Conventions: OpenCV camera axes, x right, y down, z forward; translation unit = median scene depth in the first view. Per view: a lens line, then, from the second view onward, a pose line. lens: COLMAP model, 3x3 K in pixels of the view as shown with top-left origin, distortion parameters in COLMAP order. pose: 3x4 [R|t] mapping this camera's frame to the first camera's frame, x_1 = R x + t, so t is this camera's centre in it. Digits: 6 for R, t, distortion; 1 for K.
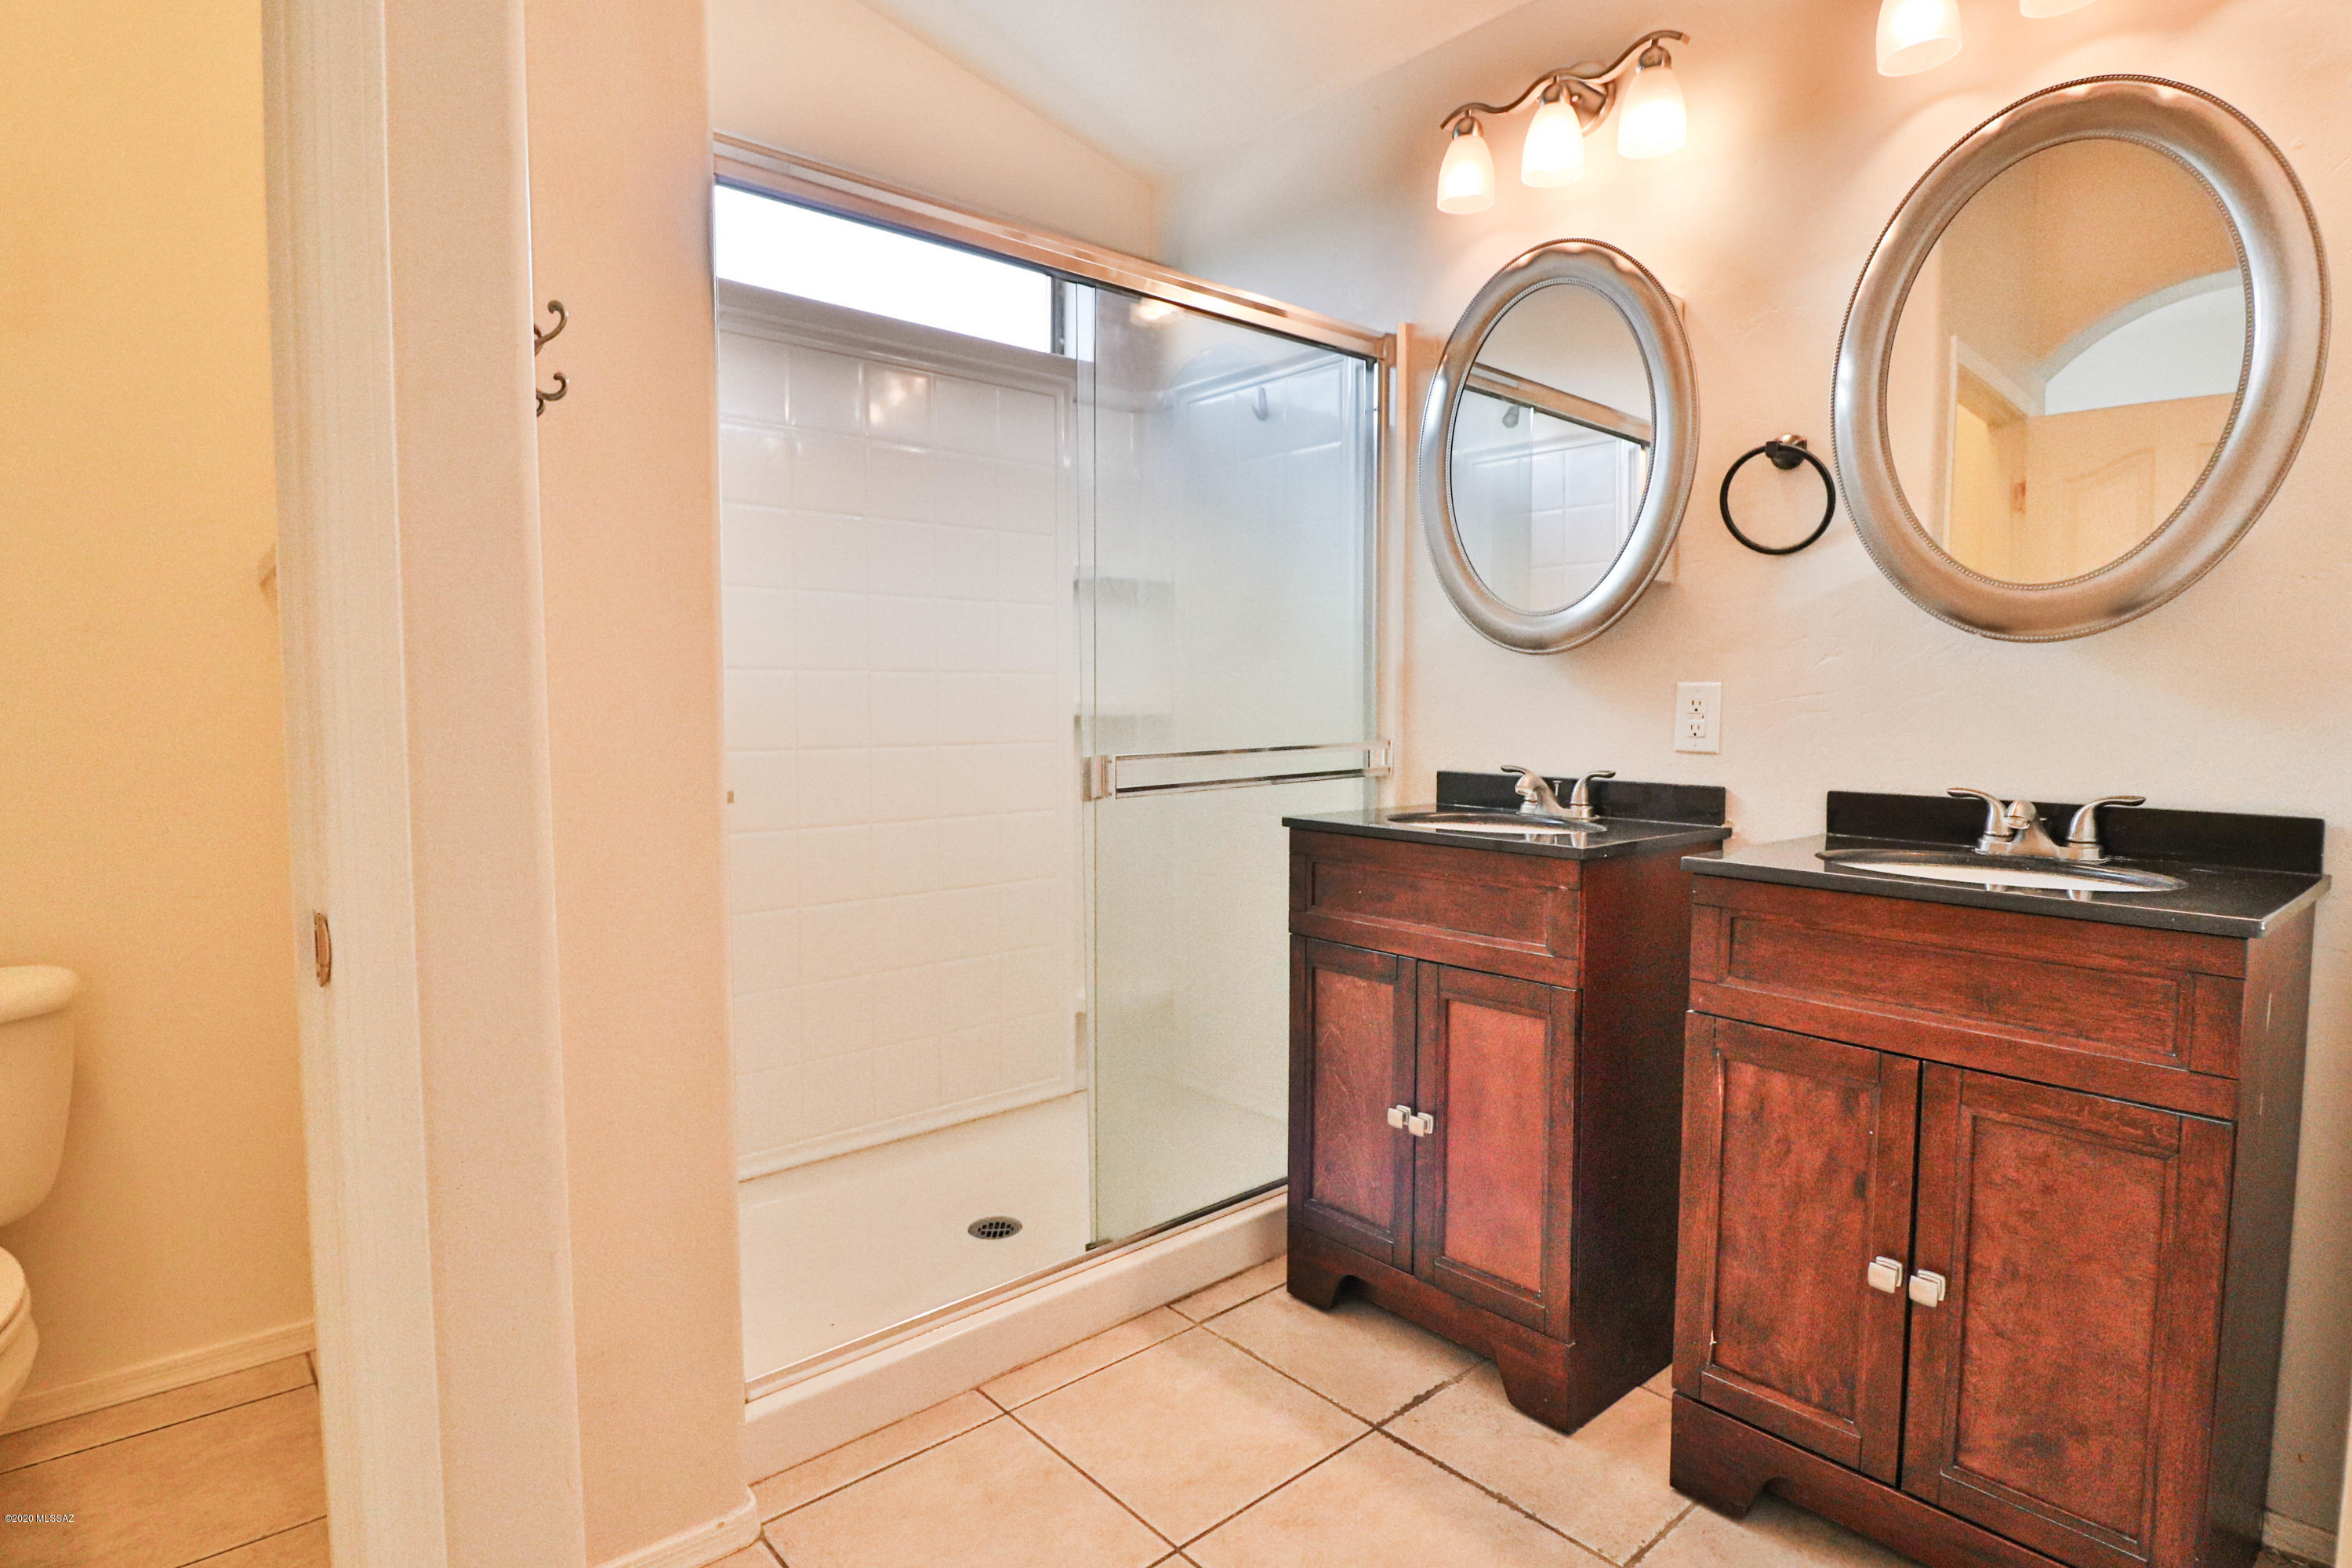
lens RADIAL K [[1211.6, 0, 1160.1], [0, 1211.6, 766.4], [0, 0, 1]] dist [-0.005943, -0.011150]
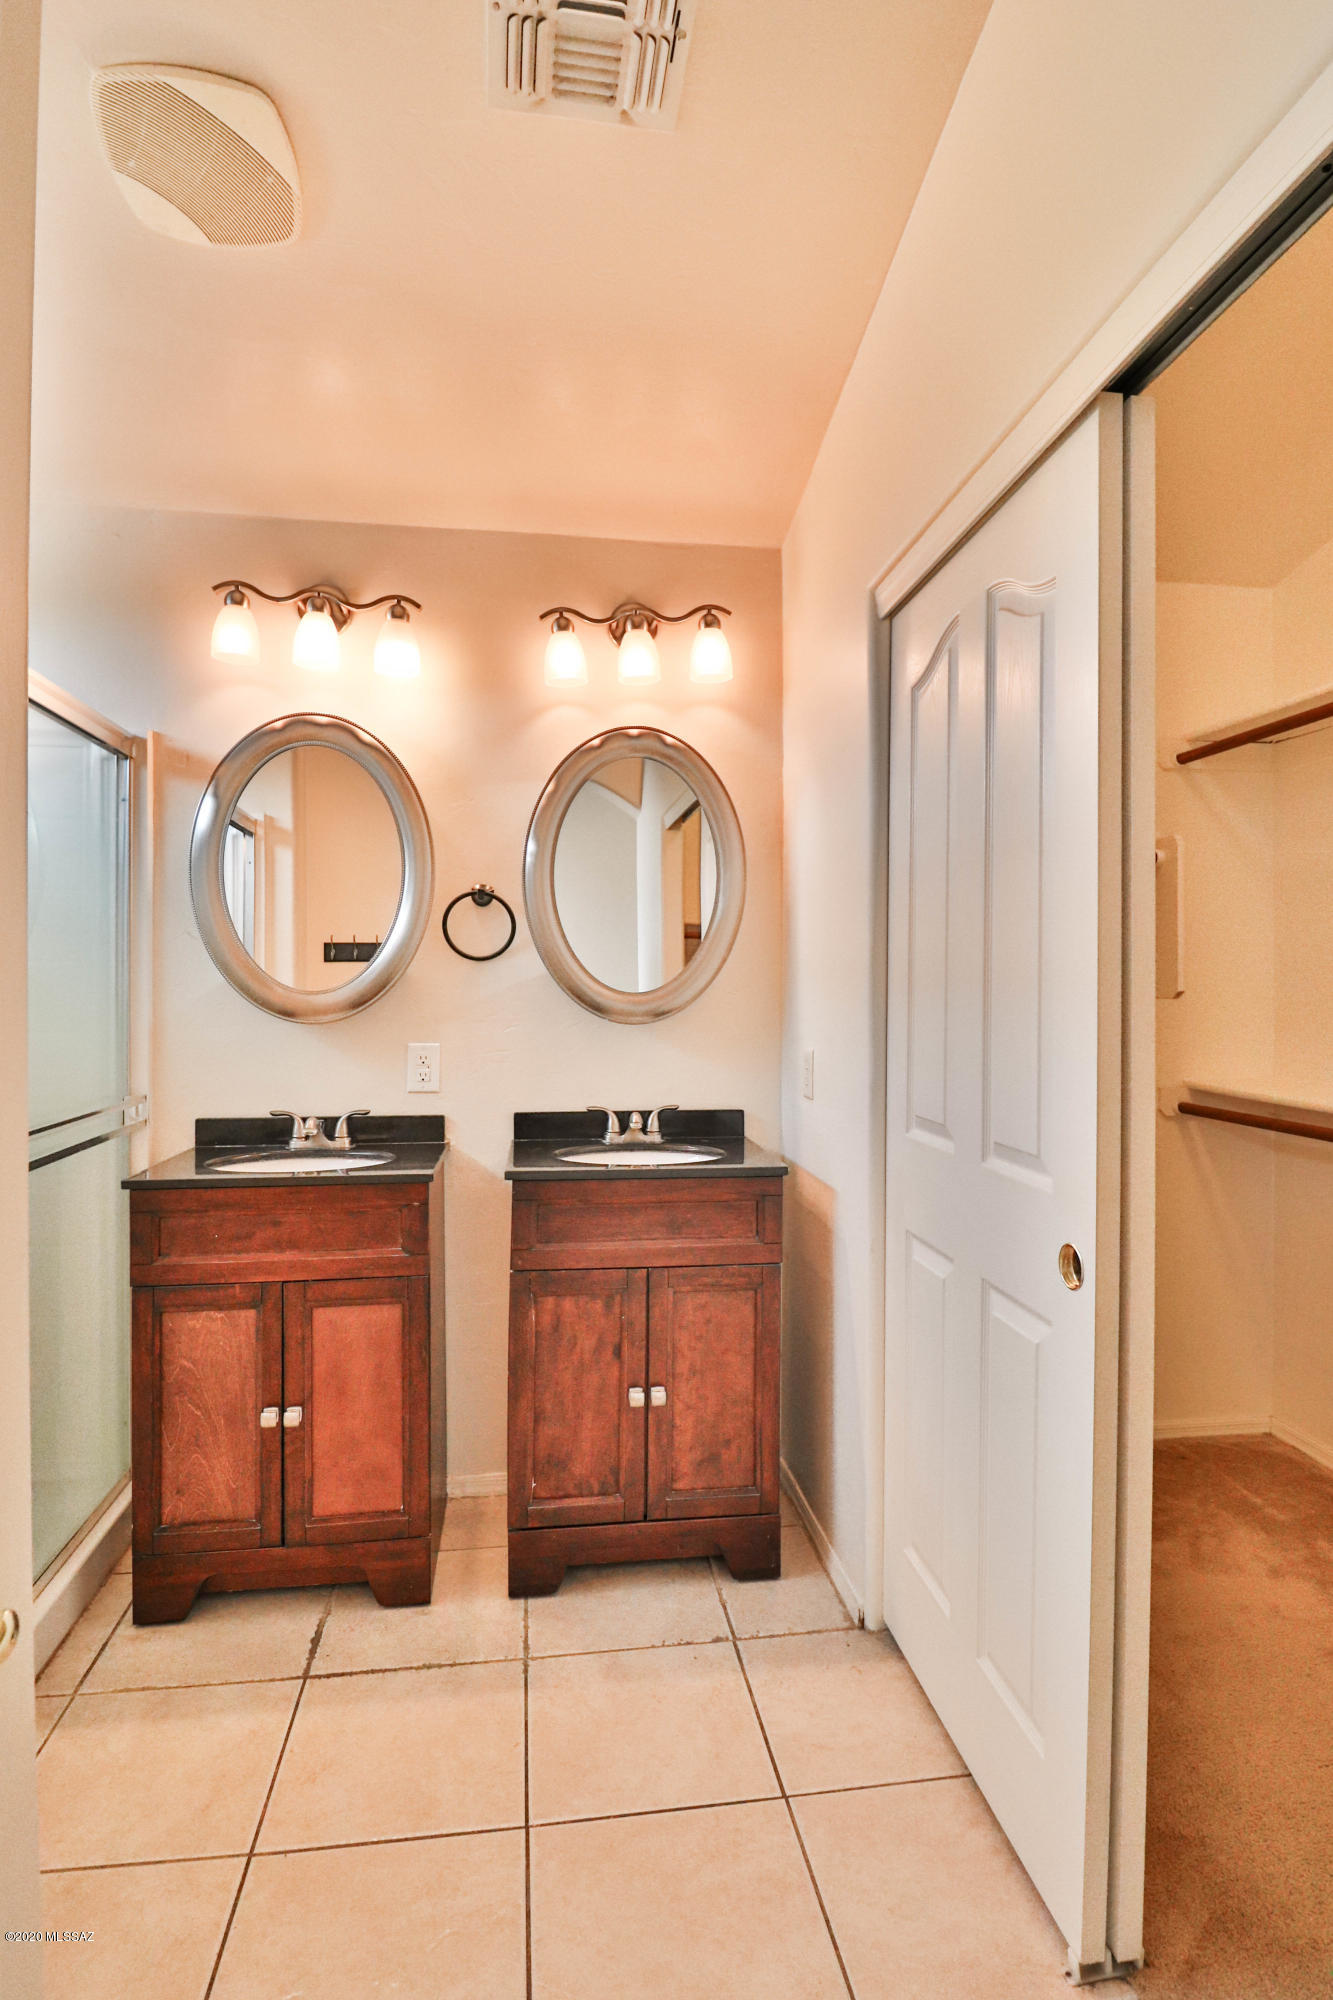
lens RADIAL K [[1030.3, 0, 685.9], [0, 1030.3, 989.1], [0, 0, 1]] dist [-0.005943, -0.011150]
pose [[0.530526, 0.005620, 0.847650, -0.453809], [0.046415, 0.998285, -0.035669, -0.080368], [-0.846397, 0.058267, 0.529356, 0.086792]]
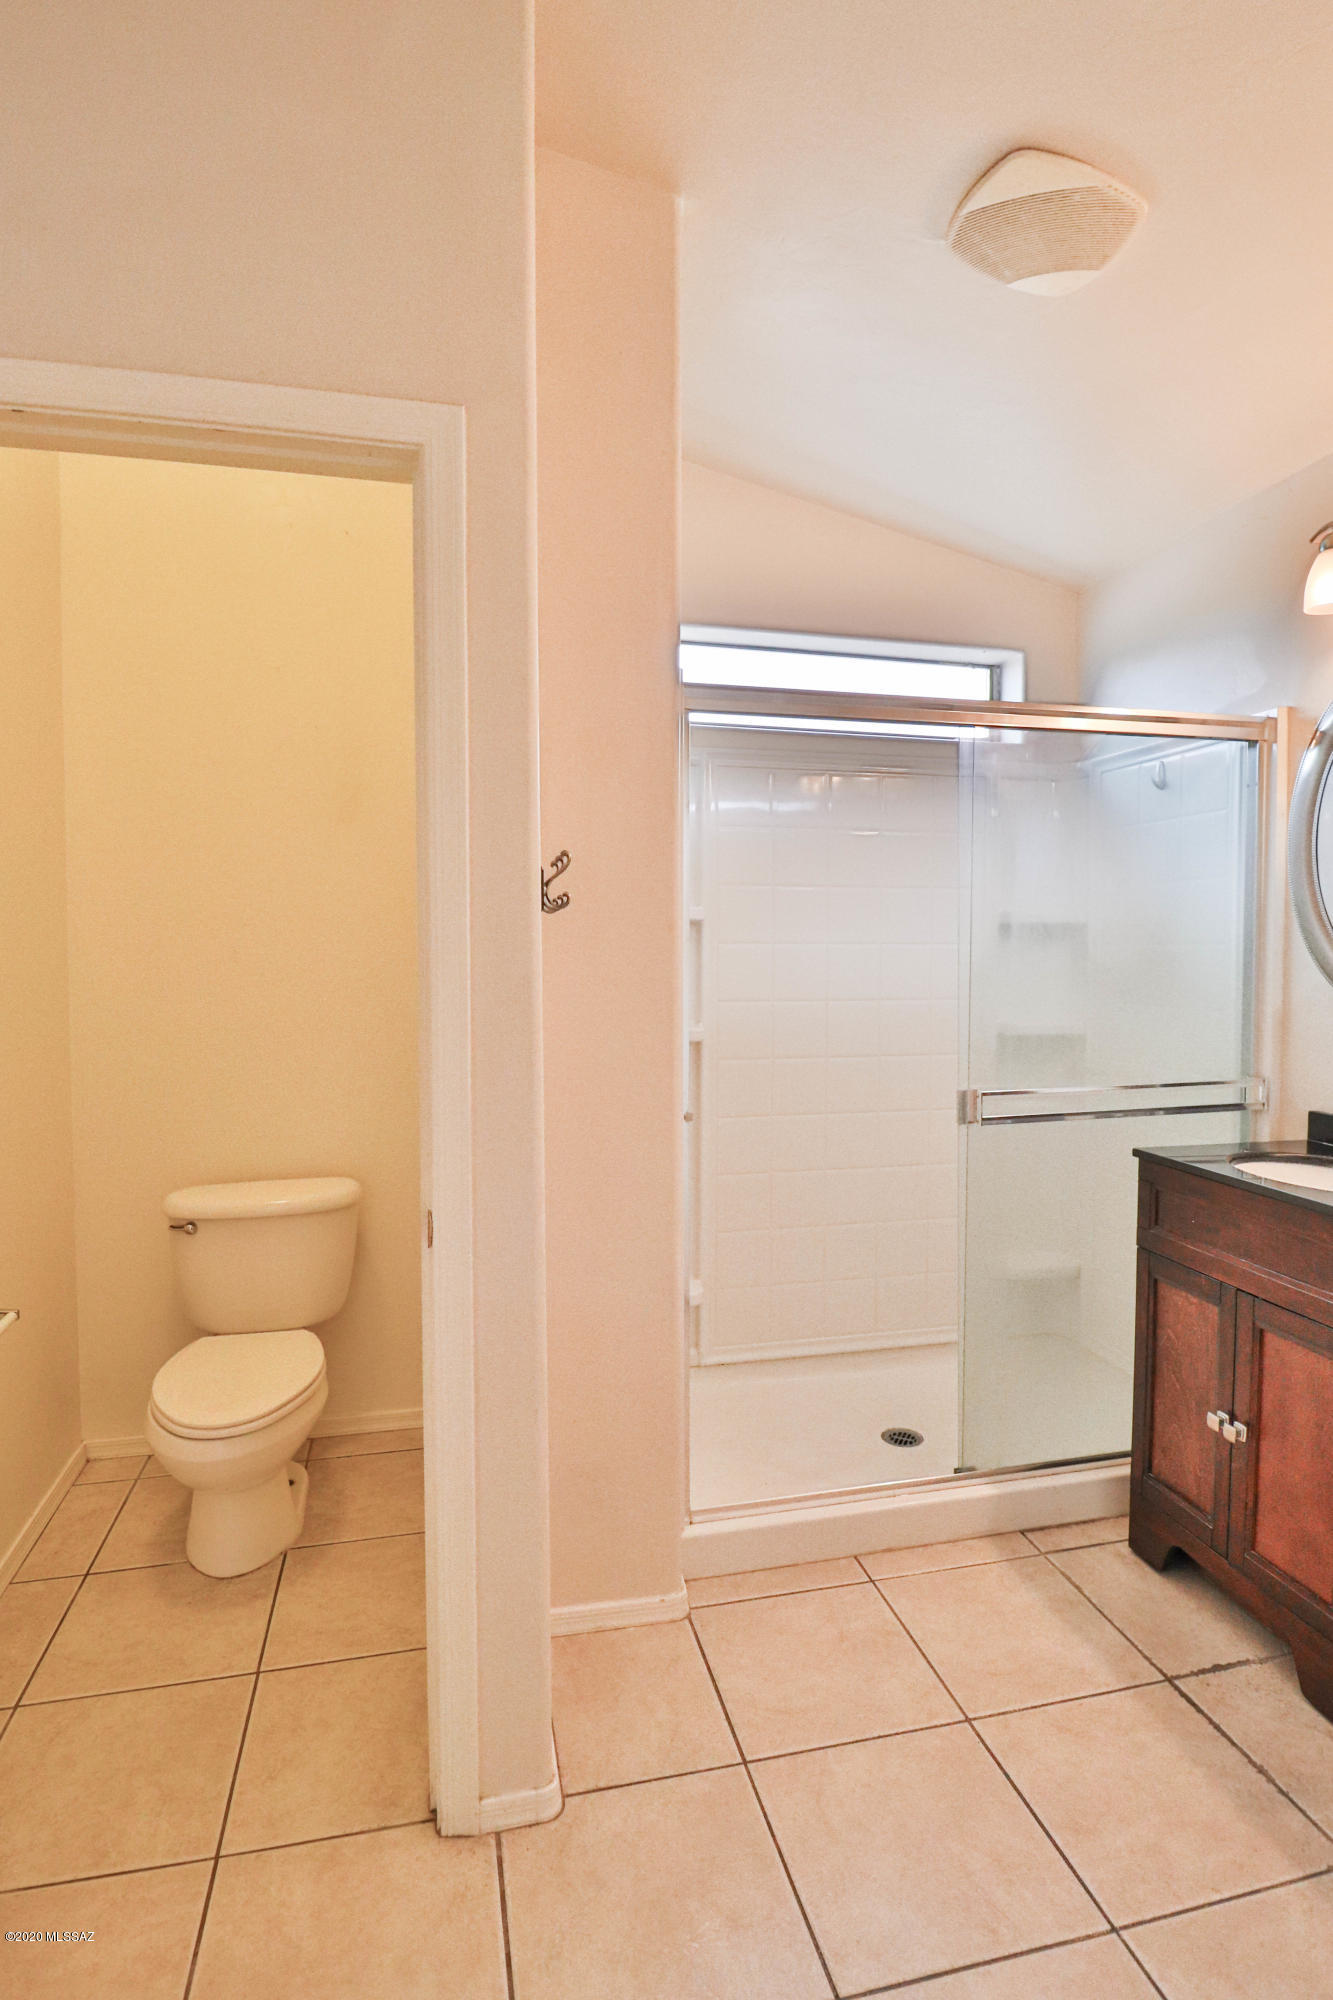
lens RADIAL K [[1030.3, 0, 666.7], [0, 1030.3, 986.3], [0, 0, 1]] dist [-0.005943, -0.011150]
pose [[0.886252, 0.020976, -0.462729, 0.176646], [-0.029341, 0.999510, -0.010888, -0.103378], [0.462274, 0.023227, 0.886433, -0.129155]]
